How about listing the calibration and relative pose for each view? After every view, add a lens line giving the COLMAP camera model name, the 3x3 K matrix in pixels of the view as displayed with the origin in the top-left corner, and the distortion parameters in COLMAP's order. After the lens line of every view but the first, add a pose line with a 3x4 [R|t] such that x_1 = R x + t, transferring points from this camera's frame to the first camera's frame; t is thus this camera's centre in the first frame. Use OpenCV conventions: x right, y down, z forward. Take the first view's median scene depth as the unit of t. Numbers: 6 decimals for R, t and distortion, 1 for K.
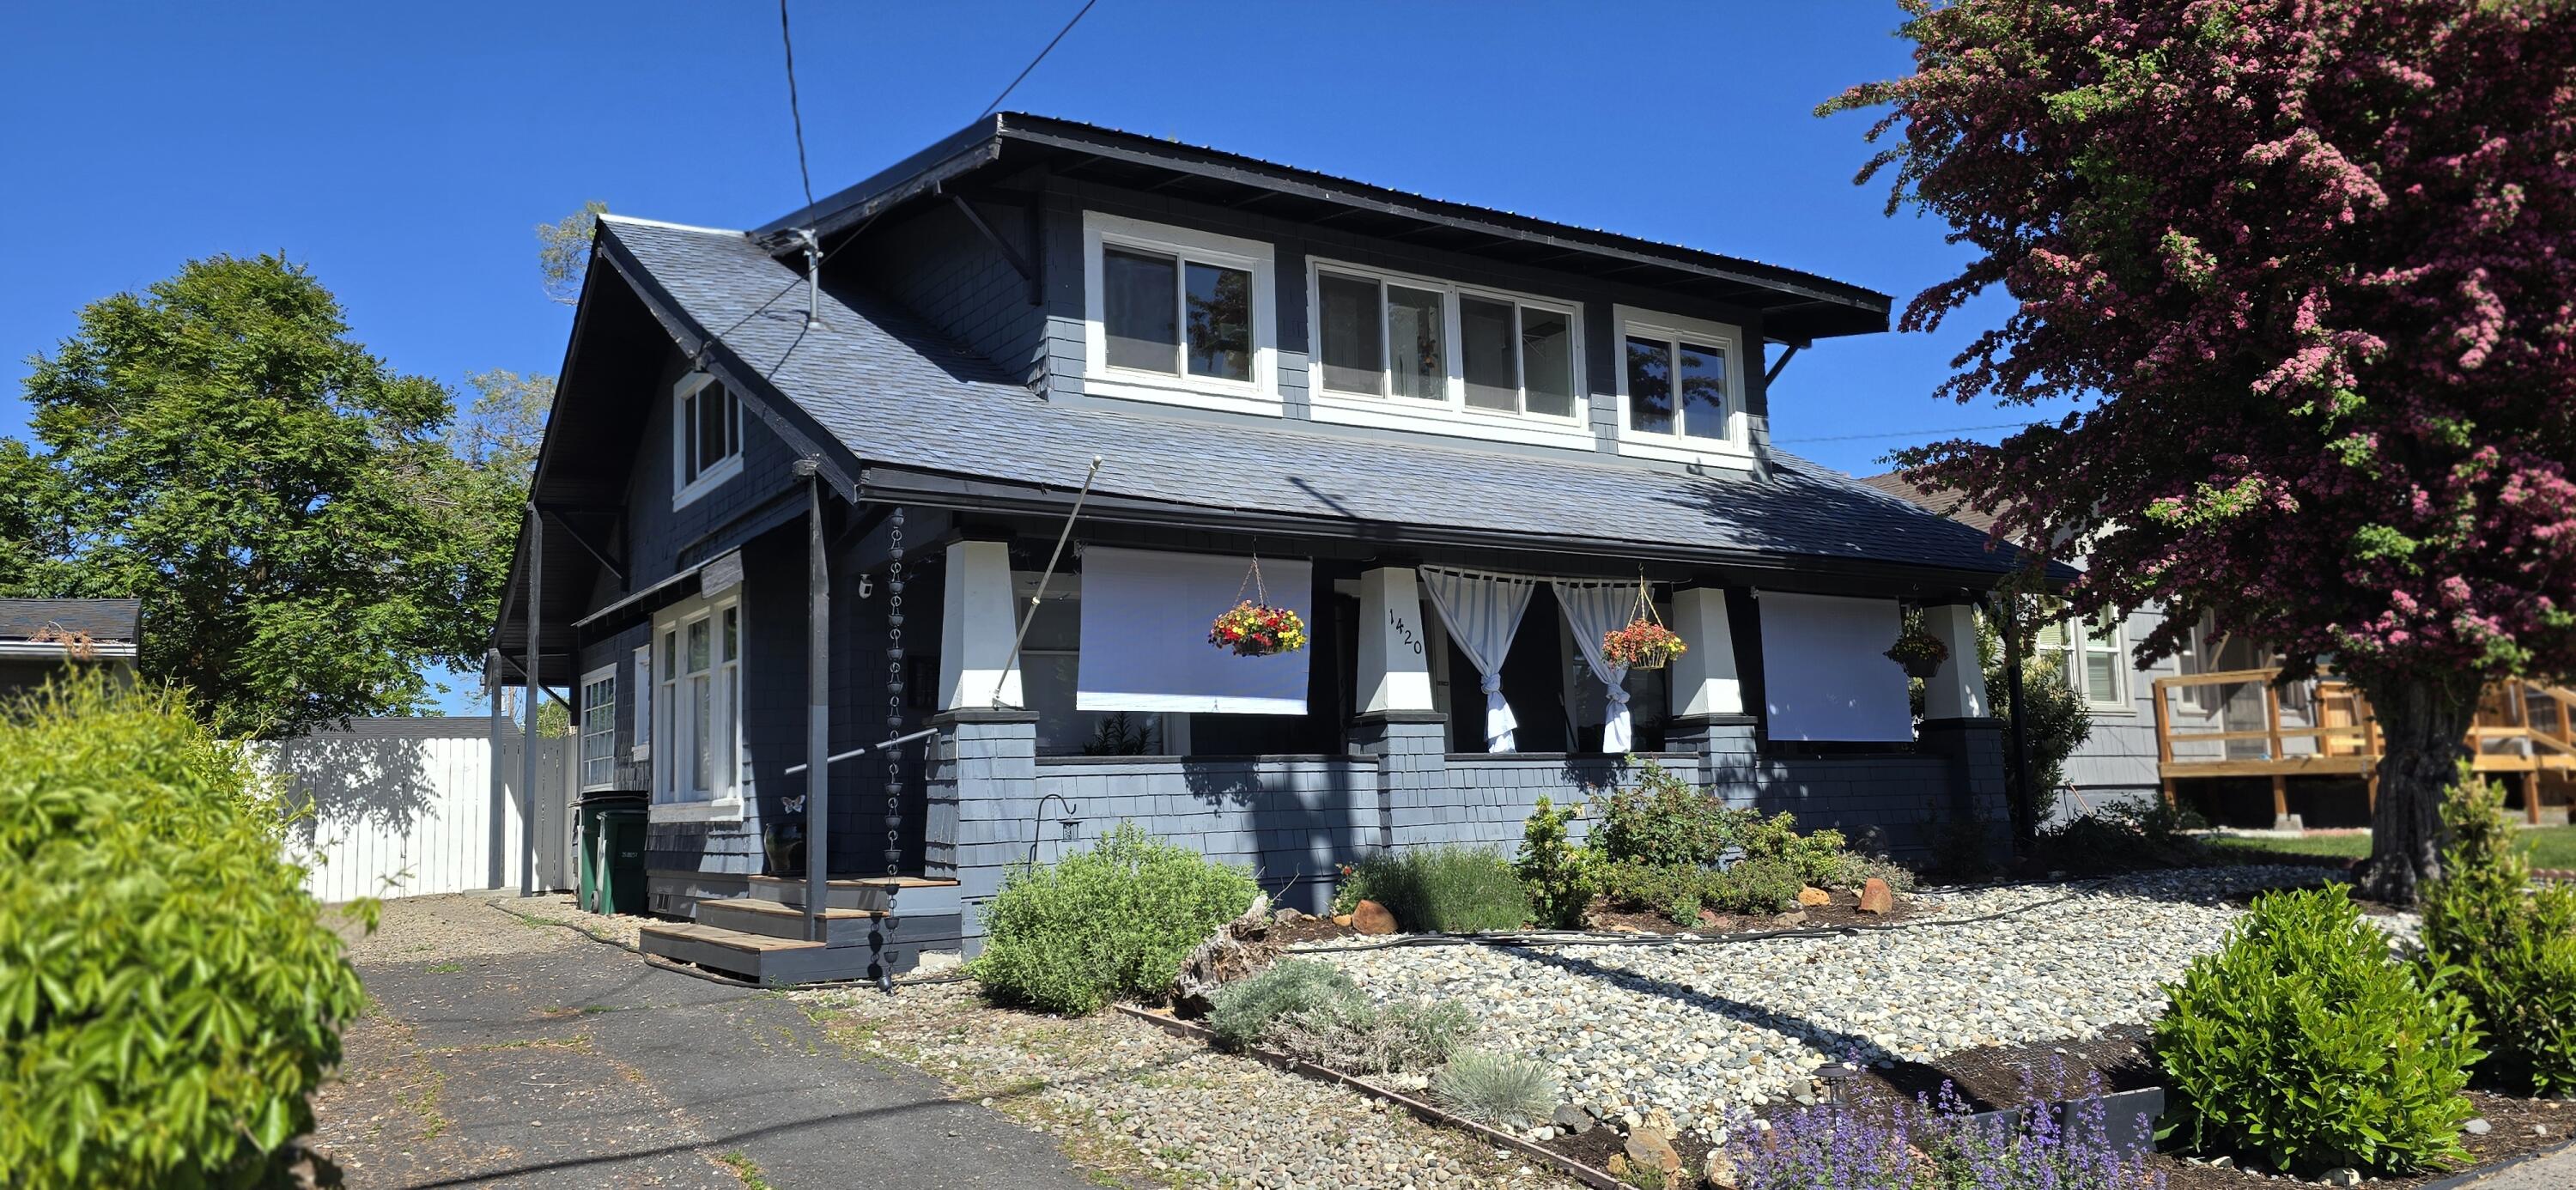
lens RADIAL K [[1621.2, 0, 1288.0], [0, 1621.2, 595.0], [0, 0, 1]] dist [0.019891, -0.001567]
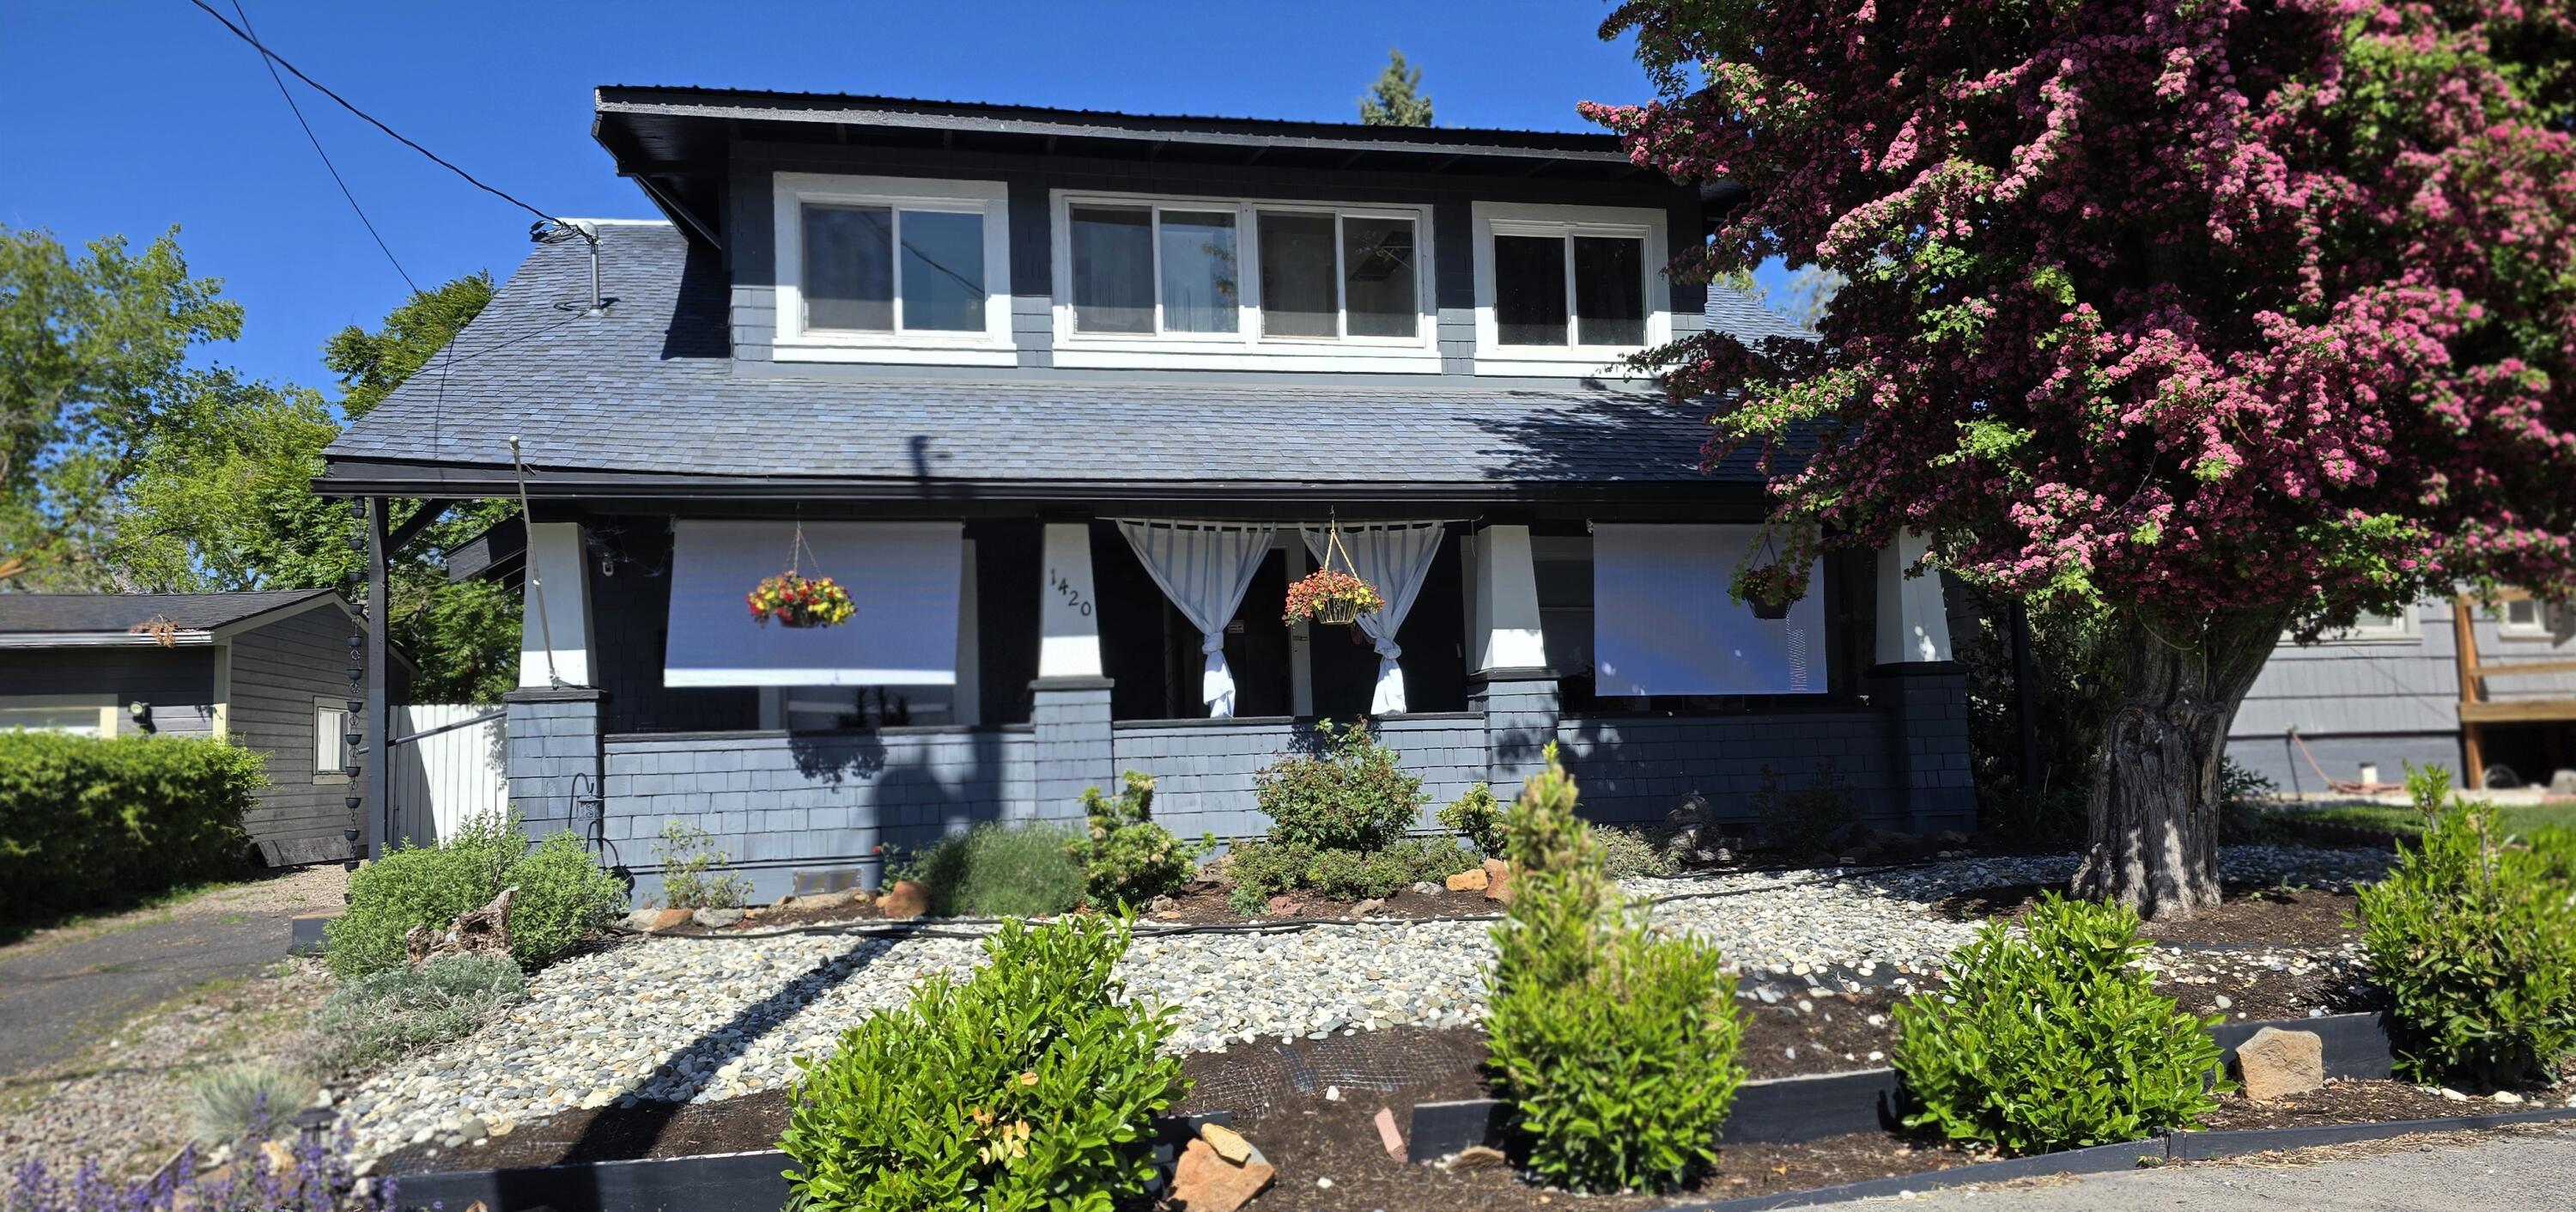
lens RADIAL K [[1641.6, 0, 1288.1], [0, 1641.6, 635.3], [0, 0, 1]] dist [0.000224, -0.000155]
pose [[0.949884, -0.025674, -0.311546, 0.441533], [0.045380, 0.997390, 0.056166, -0.000006], [0.309290, -0.067489, 0.948570, 0.129412]]
